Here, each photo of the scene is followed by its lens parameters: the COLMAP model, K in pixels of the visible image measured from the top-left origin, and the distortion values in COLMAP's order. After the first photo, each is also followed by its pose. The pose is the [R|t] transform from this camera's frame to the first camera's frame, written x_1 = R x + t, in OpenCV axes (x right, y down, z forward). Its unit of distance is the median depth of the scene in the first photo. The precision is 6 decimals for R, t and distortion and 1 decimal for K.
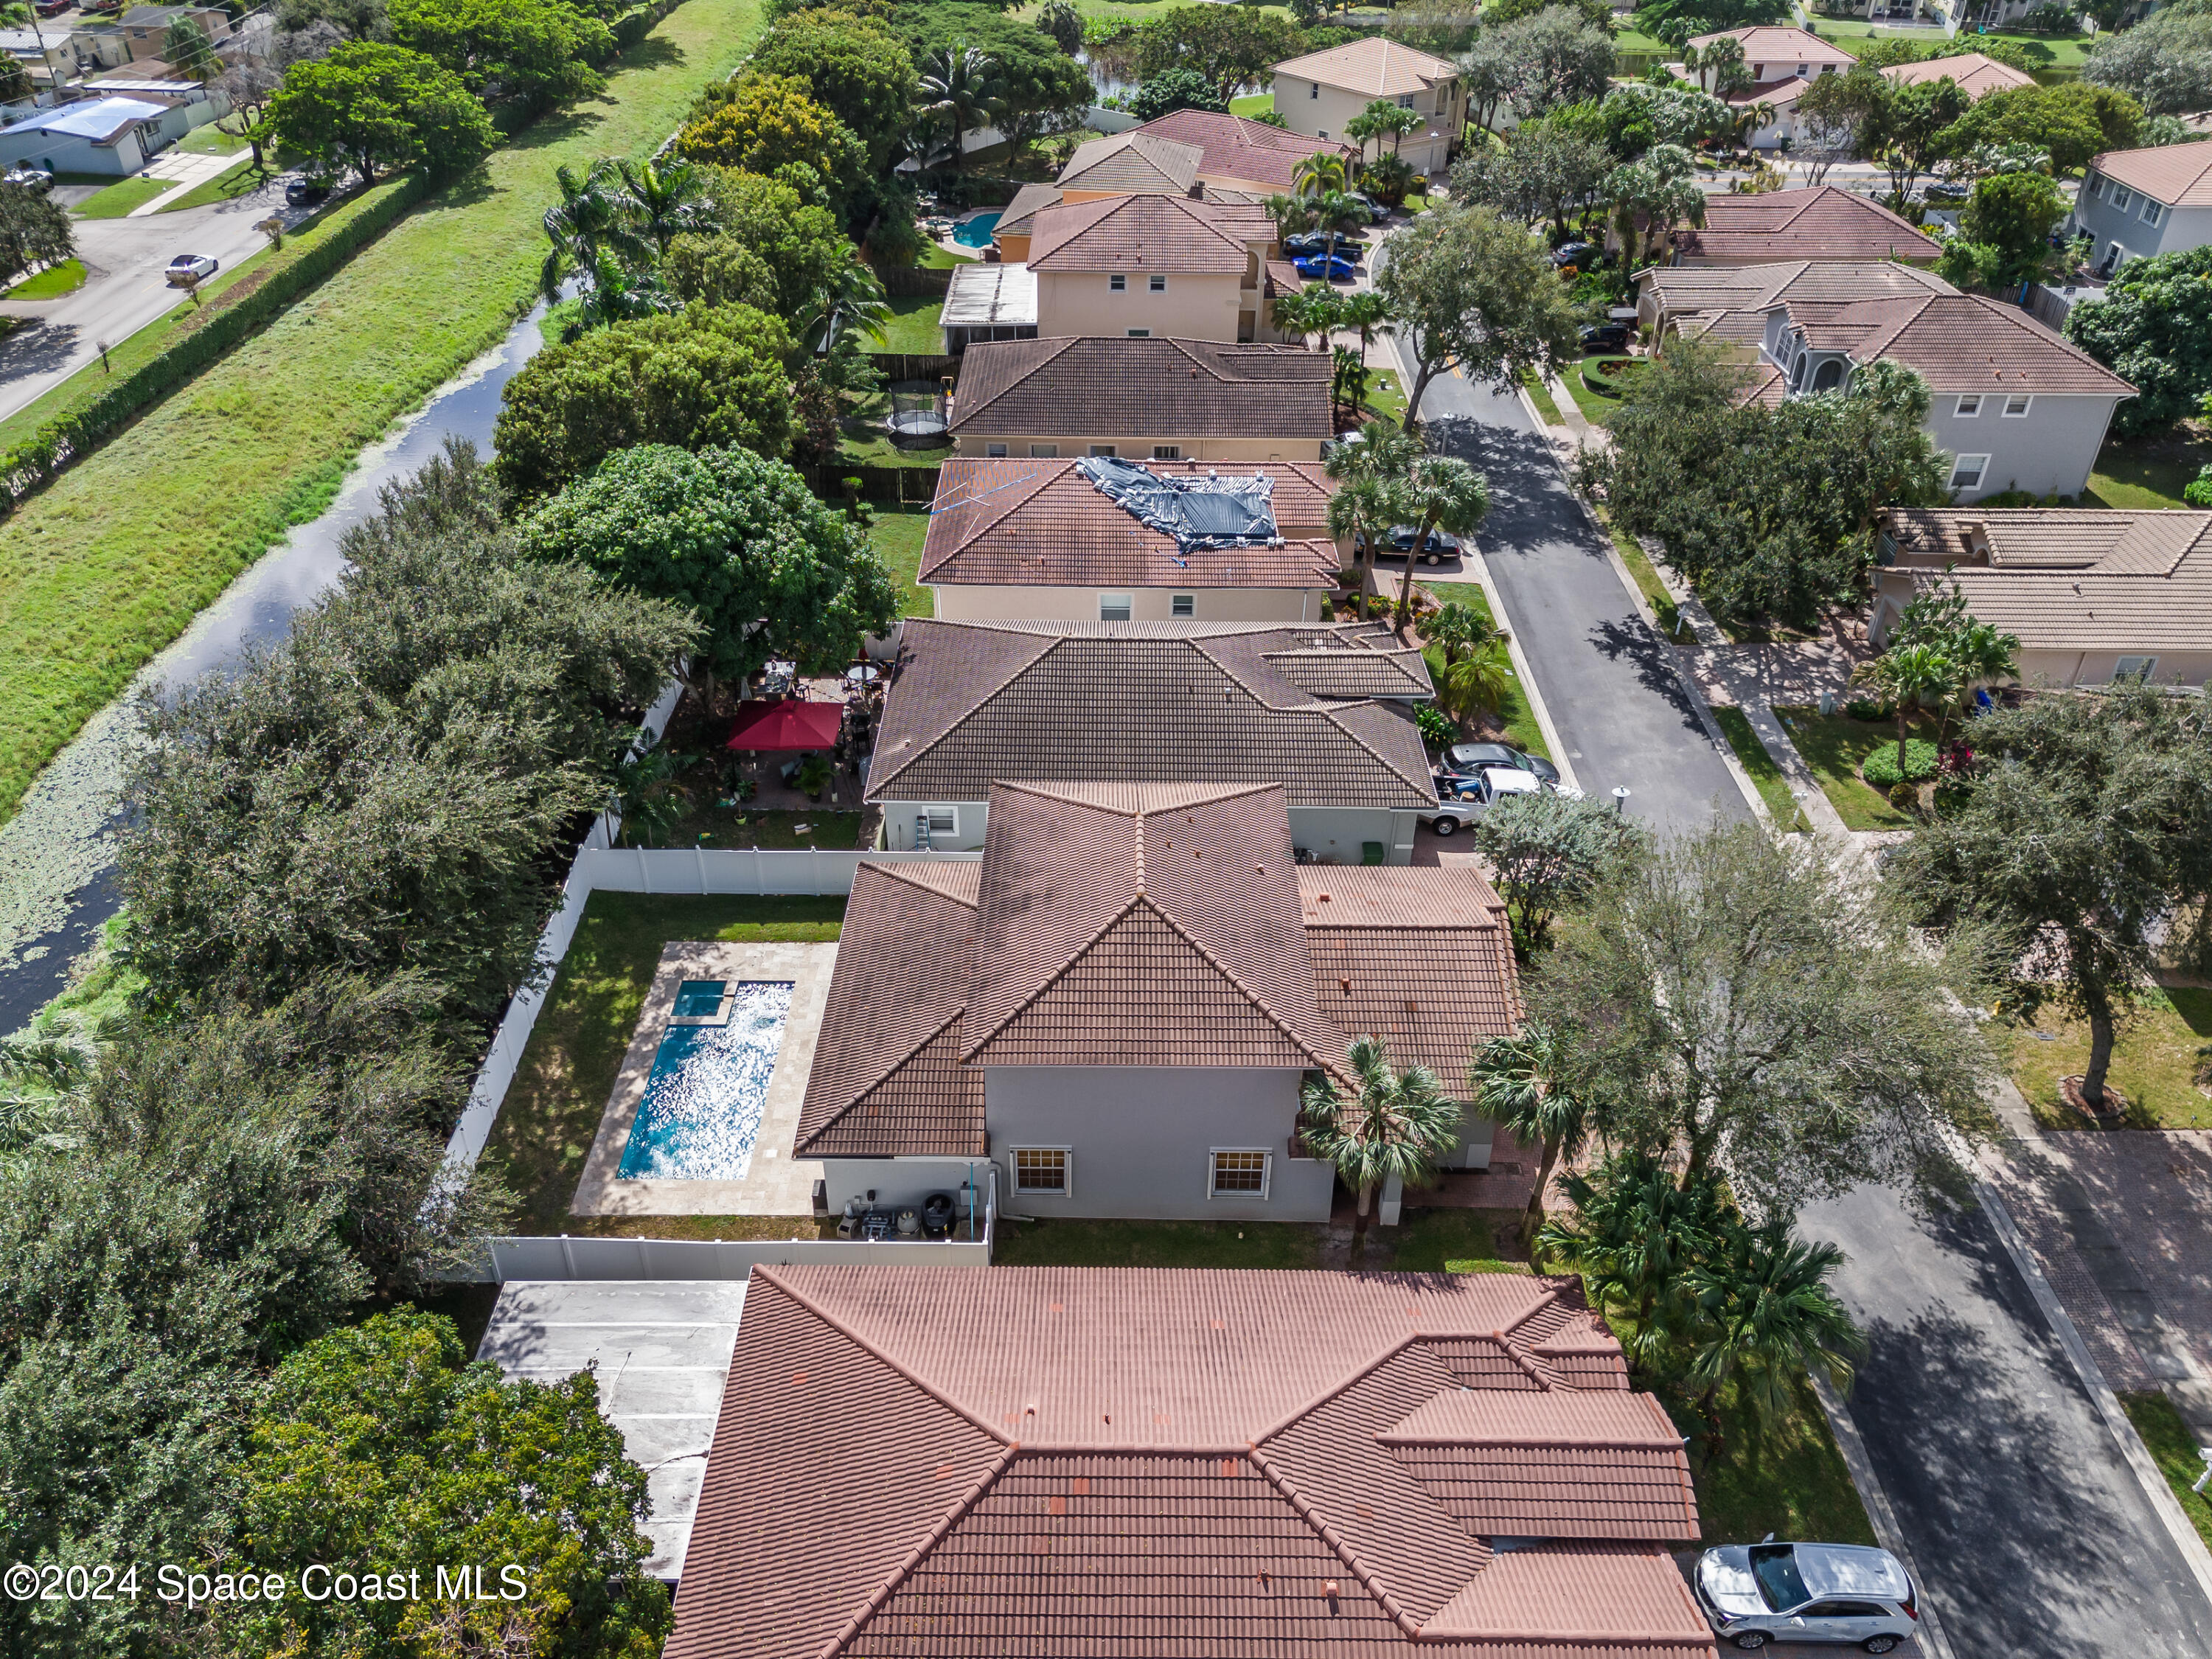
lens RADIAL K [[1595.6, 0, 1106.0], [0, 1595.6, 829.5], [0, 0, 1]] dist [0.031749, -0.009045]
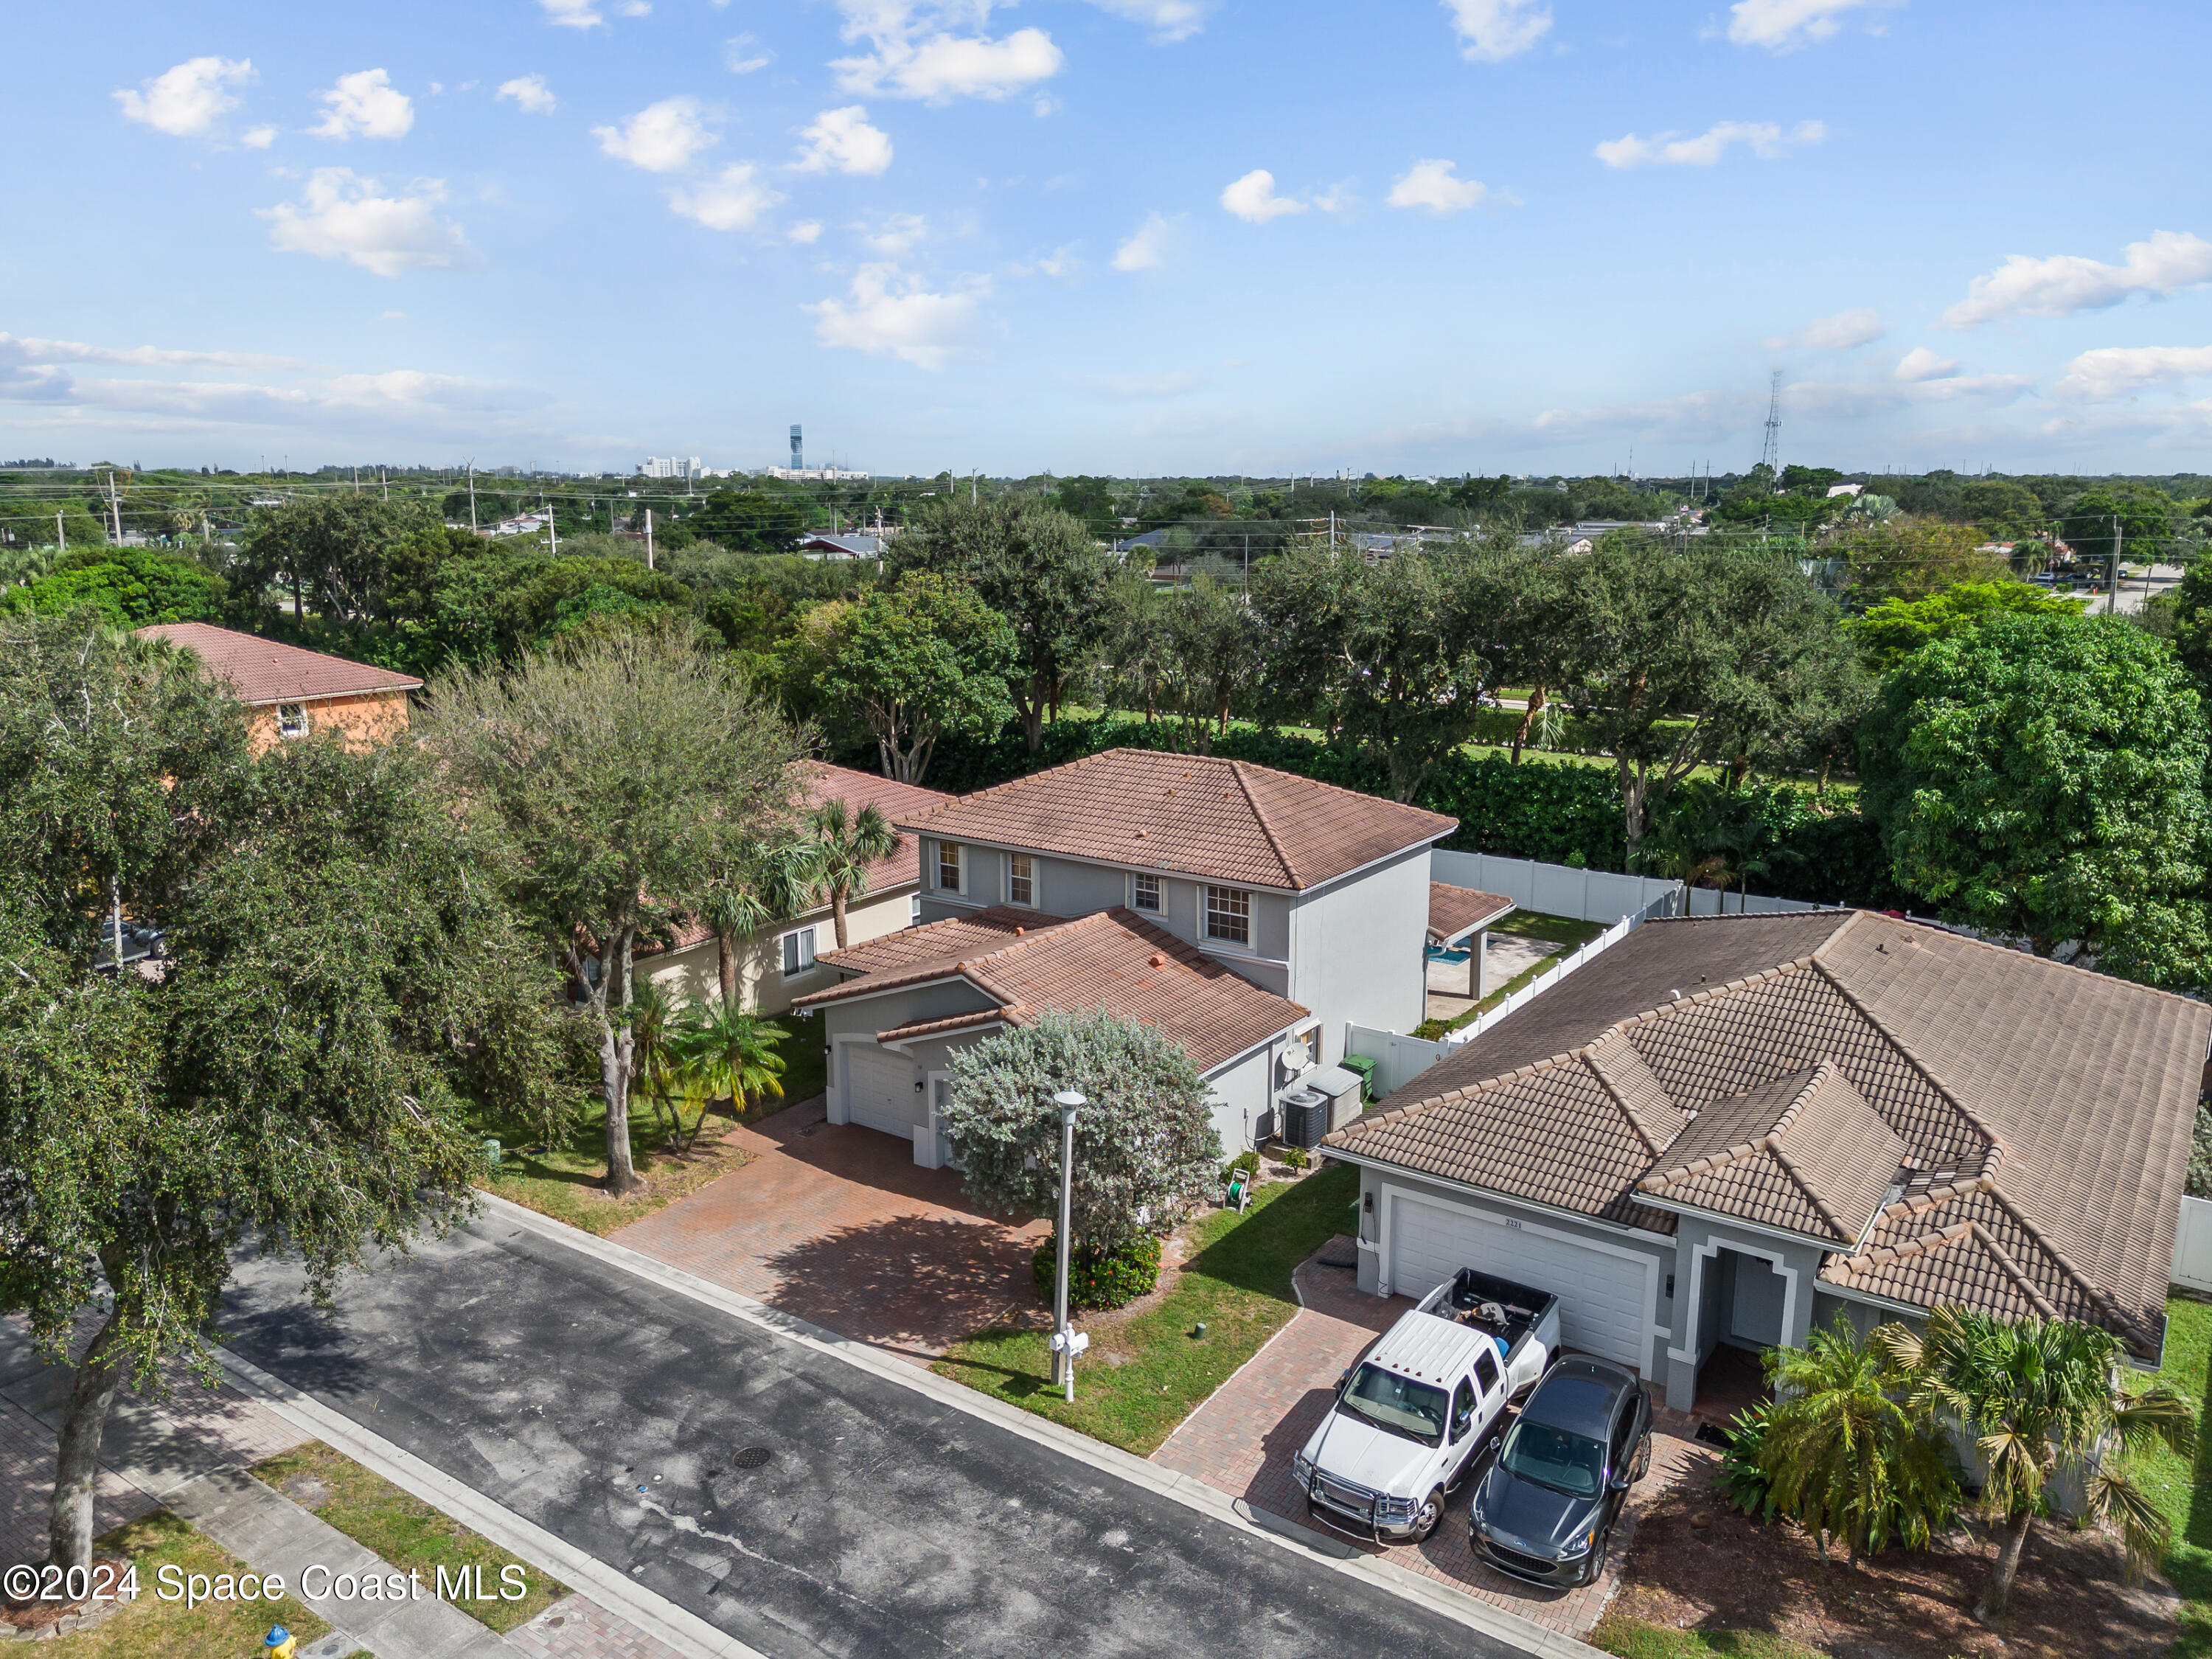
lens RADIAL K [[1627.1, 0, 1106.0], [0, 1627.1, 829.5], [0, 0, 1]] dist [0.036616, 0.001604]
pose [[-0.573627, 0.143188, -0.806504, 0.594171], [-0.484679, 0.734405, 0.475116, -0.279013], [0.660332, 0.663435, -0.351875, 0.916188]]
